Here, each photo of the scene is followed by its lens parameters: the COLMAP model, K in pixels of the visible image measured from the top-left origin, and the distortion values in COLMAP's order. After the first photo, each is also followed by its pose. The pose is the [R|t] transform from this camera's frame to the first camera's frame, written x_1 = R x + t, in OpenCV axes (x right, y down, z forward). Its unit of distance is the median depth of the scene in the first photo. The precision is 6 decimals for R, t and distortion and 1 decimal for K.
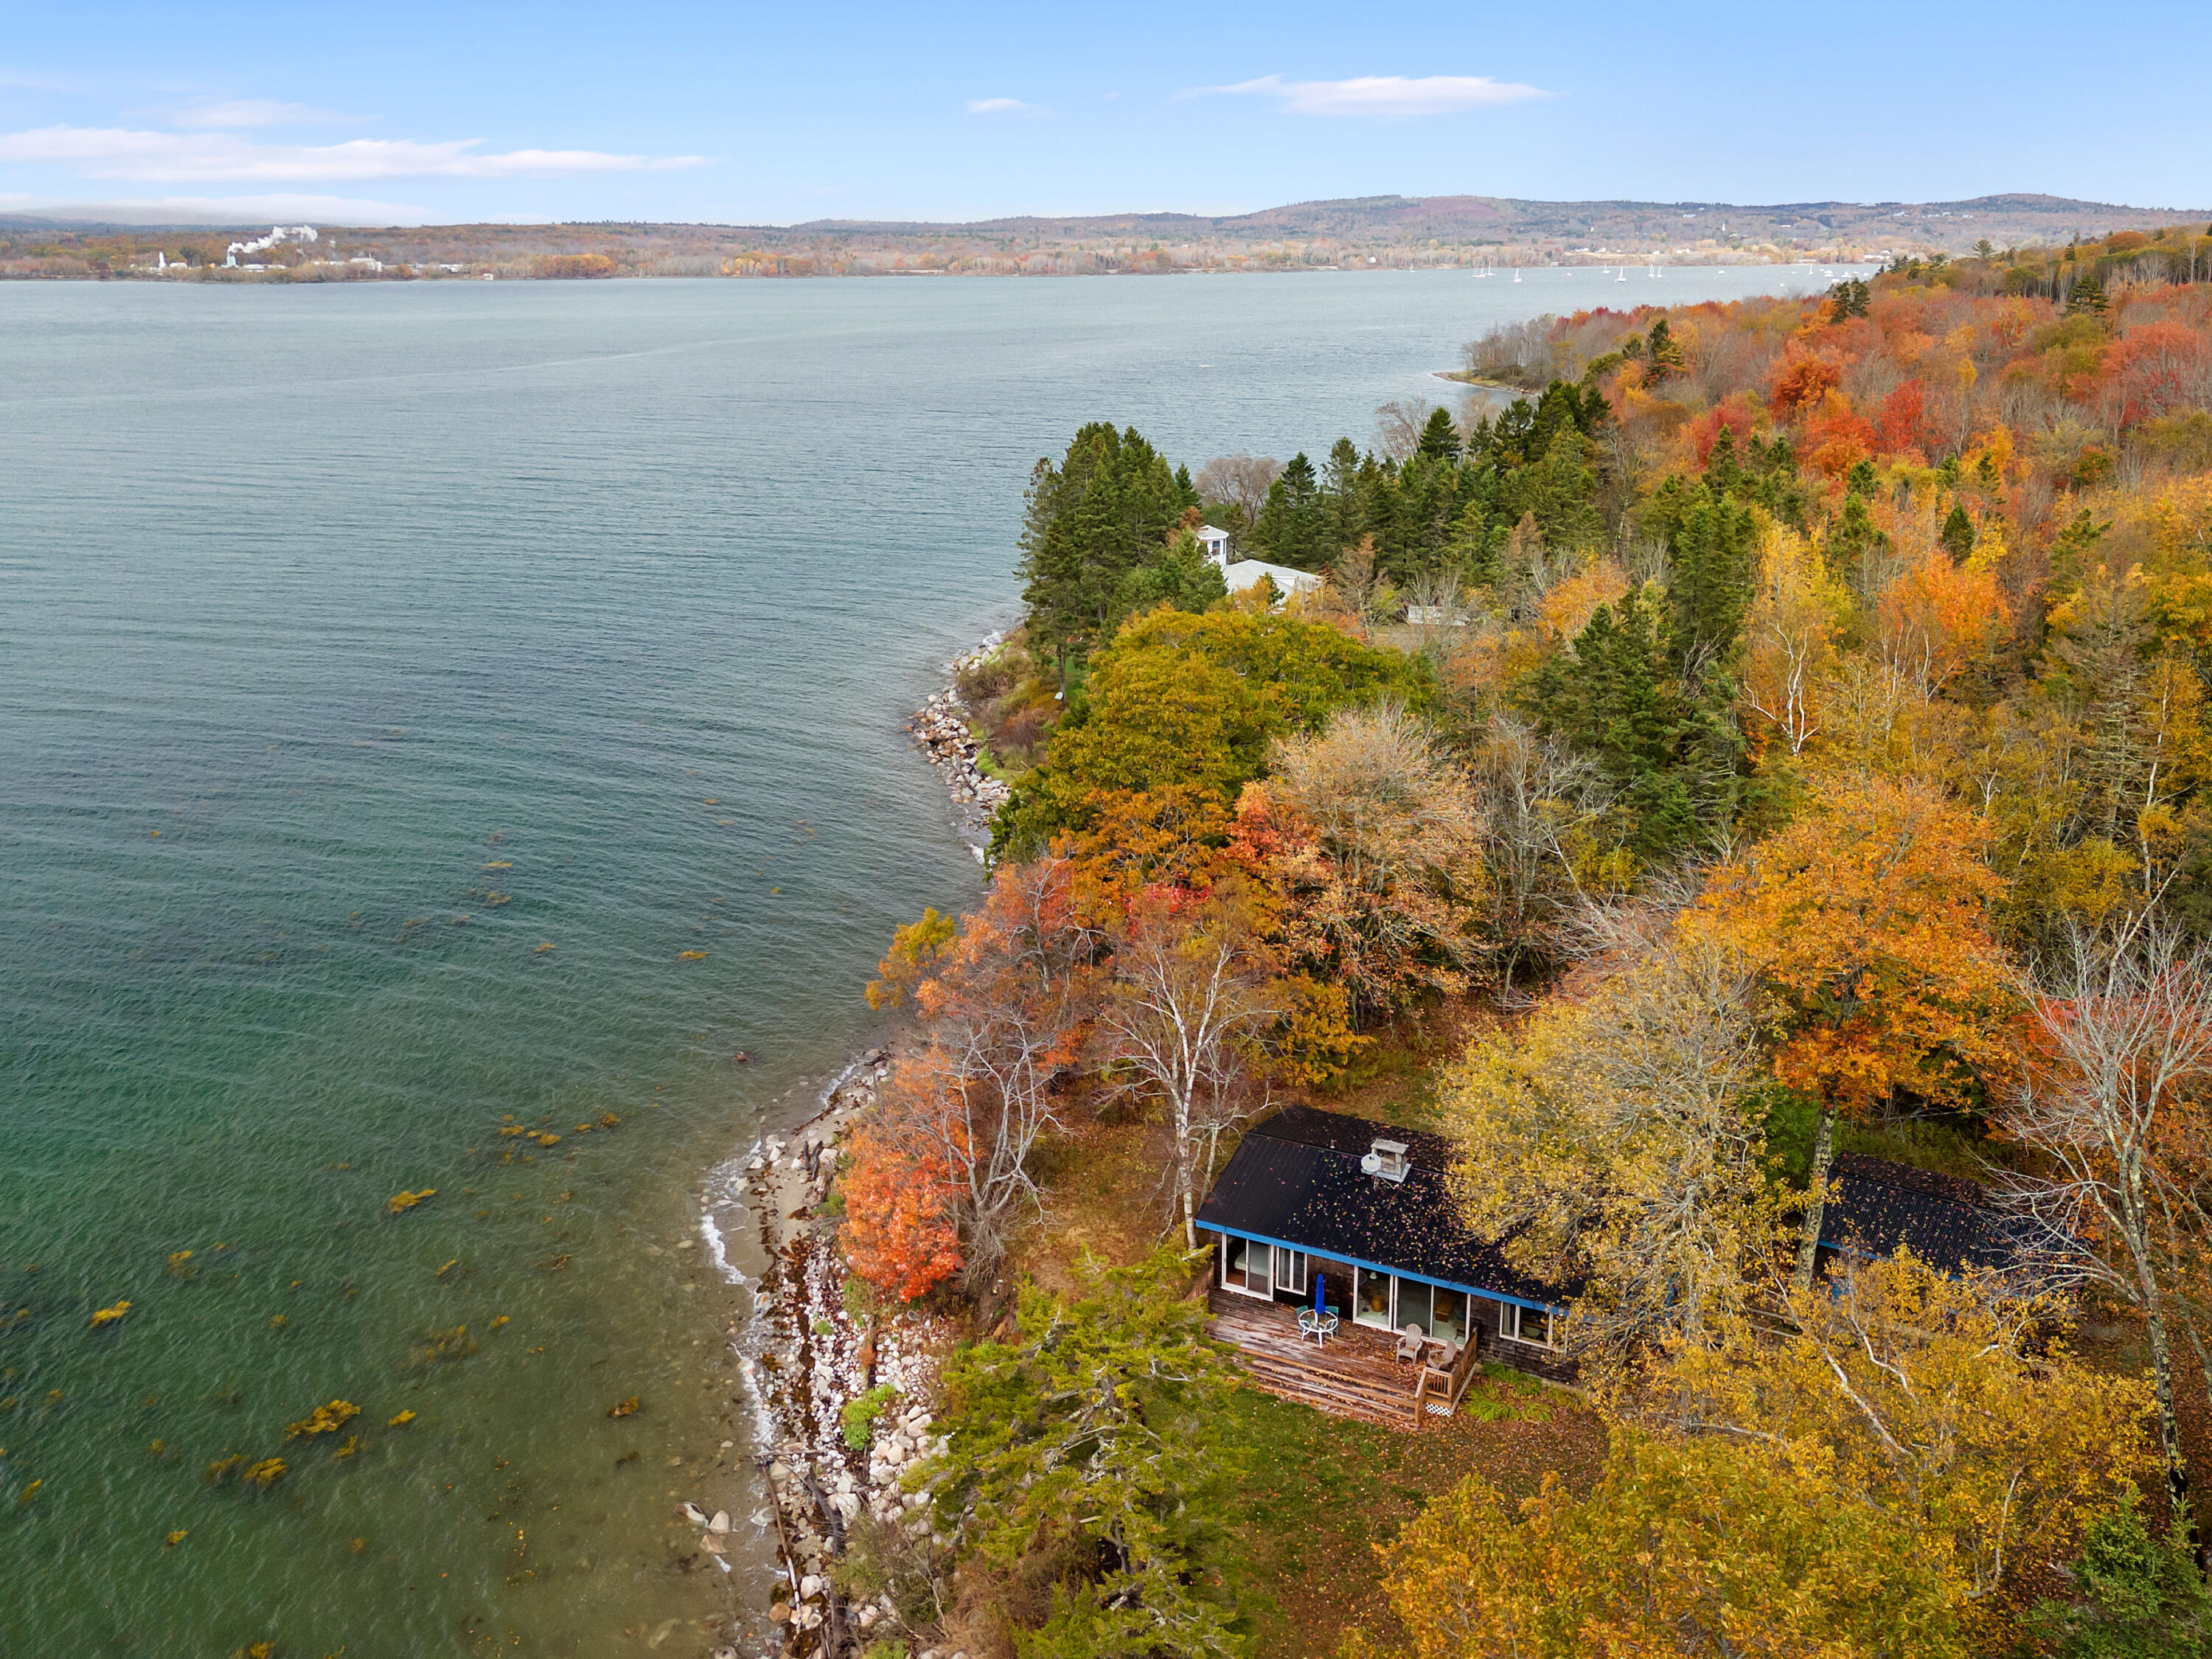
lens RADIAL K [[1830.1, 0, 1107.3], [0, 1830.1, 827.8], [0, 0, 1]] dist [0.048623, 0.000780]
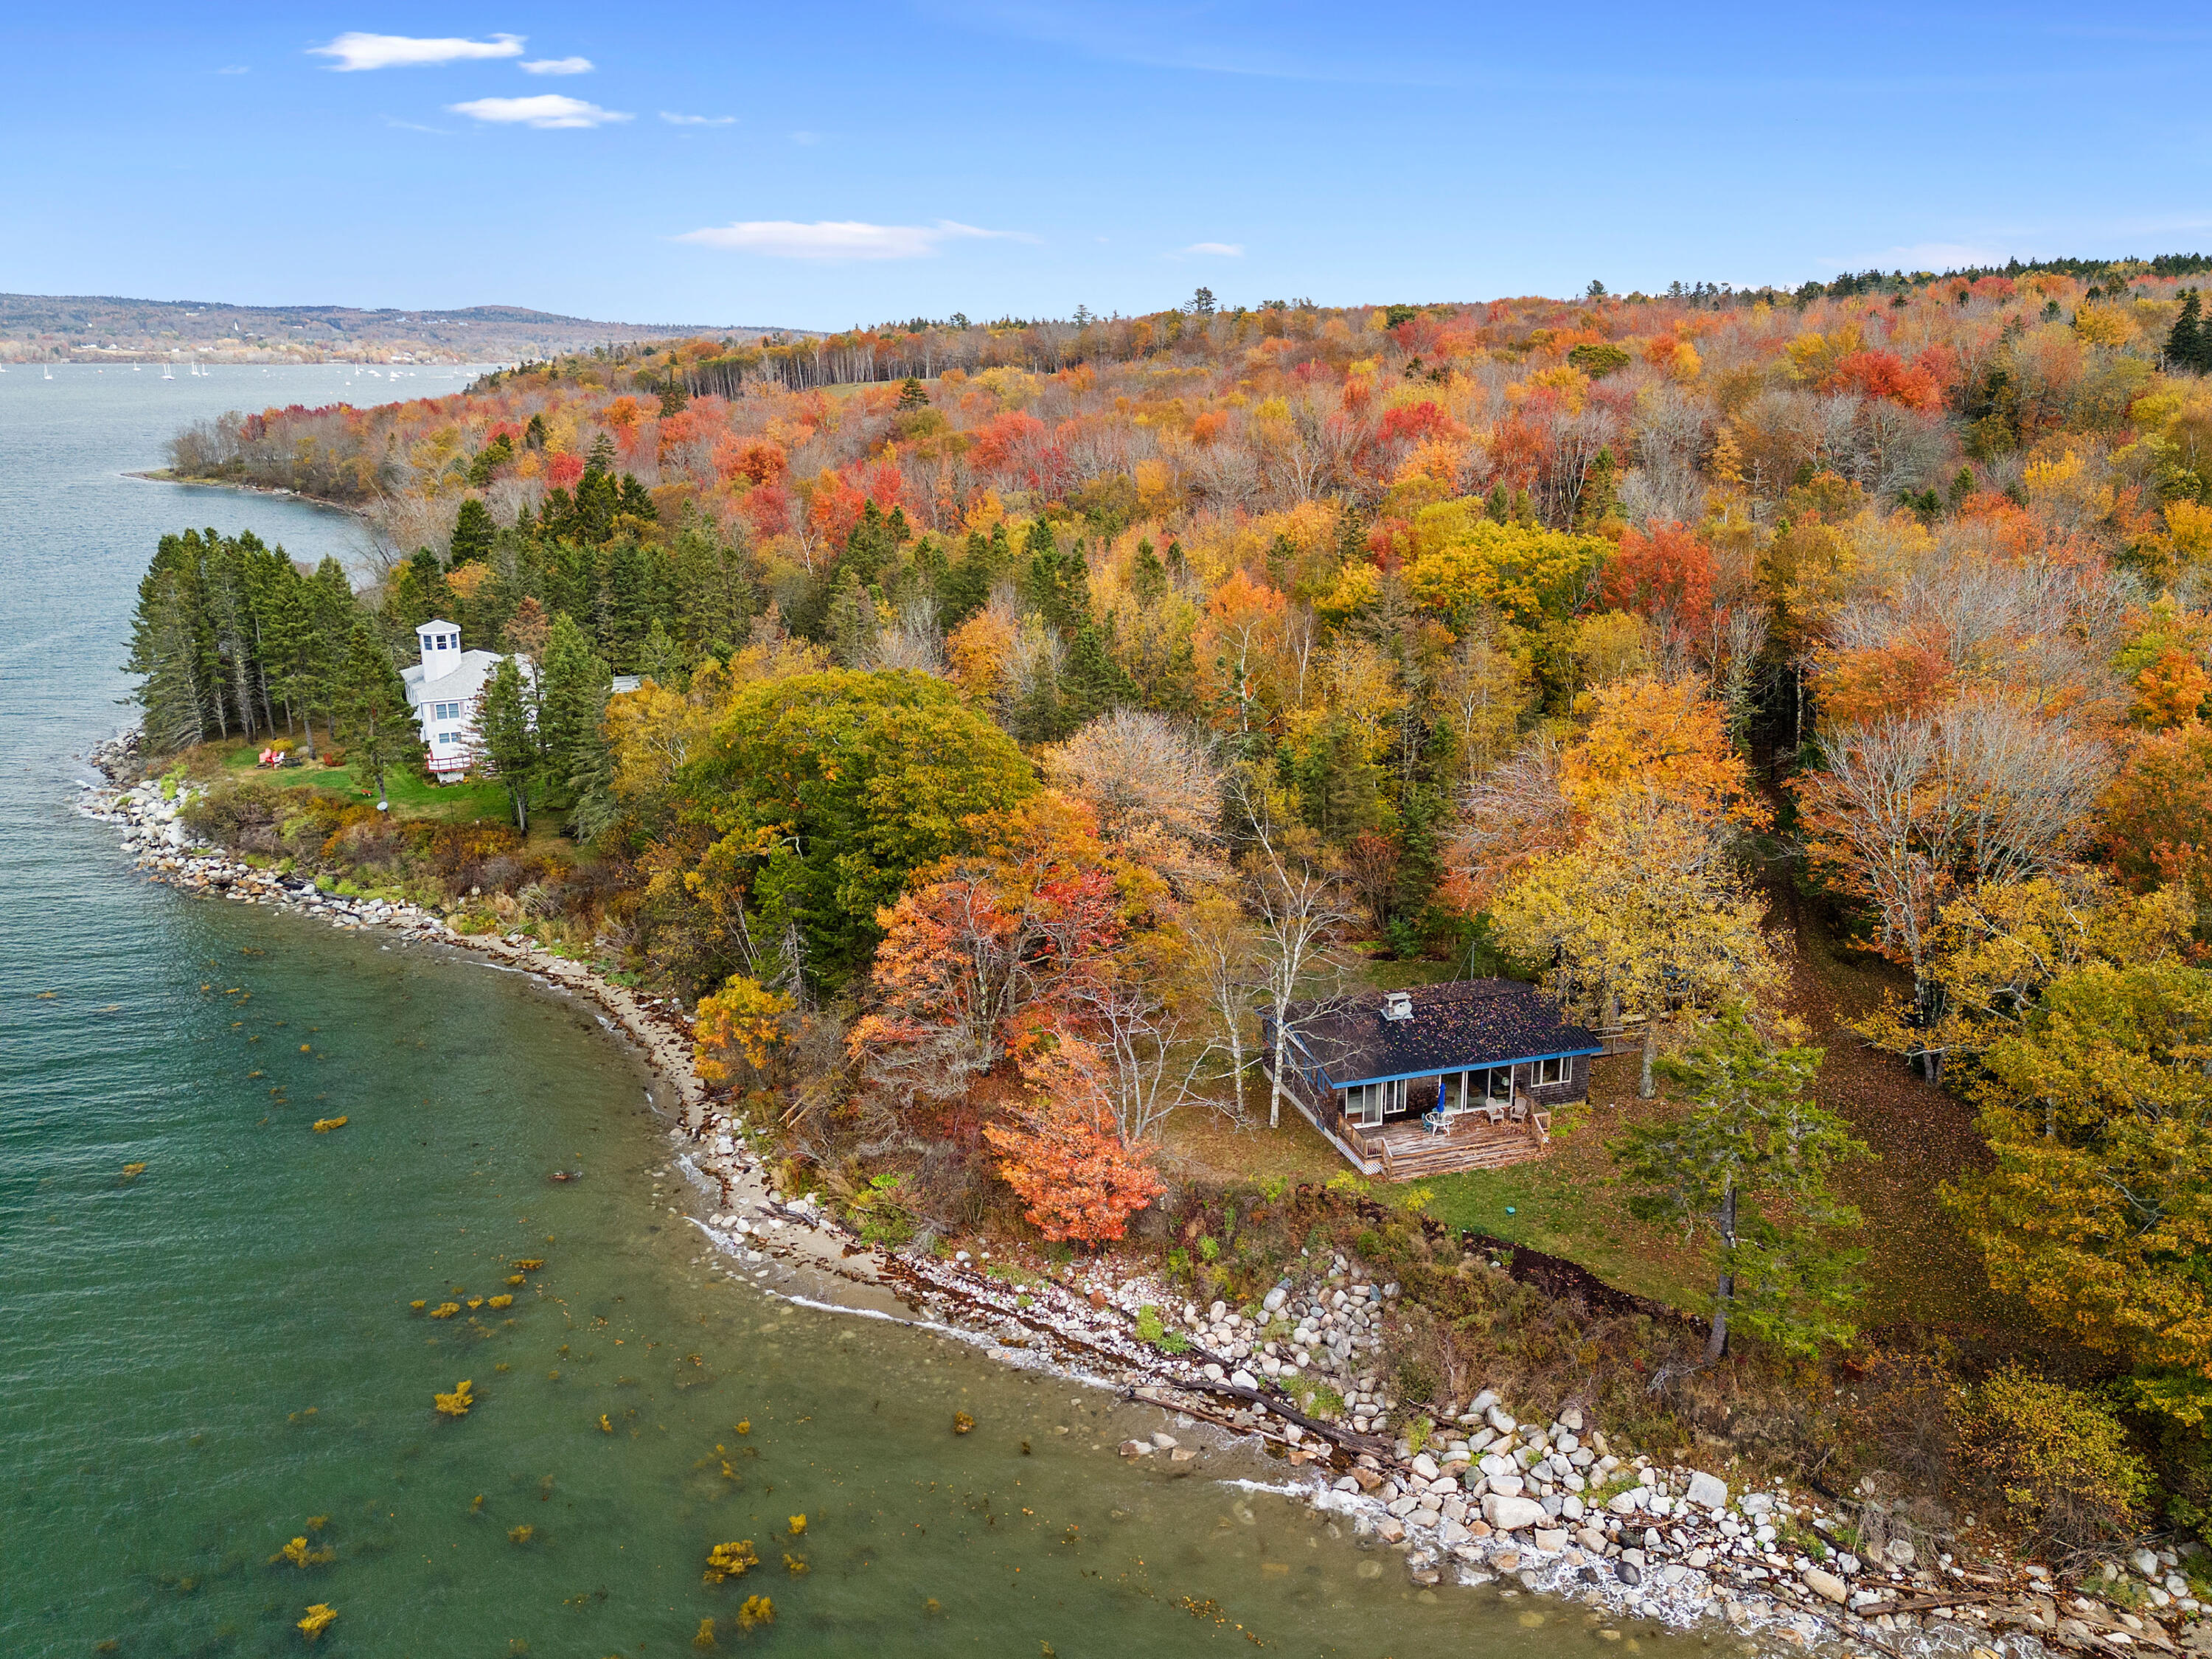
lens RADIAL K [[1648.6, 0, 1105.5], [0, 1648.6, 831.9], [0, 0, 1]] dist [0.009378, 0.001746]
pose [[0.718026, -0.192785, 0.668785, -0.759726], [0.205519, 0.976756, 0.060910, -0.068452], [-0.664982, 0.093713, 0.740957, 0.175506]]
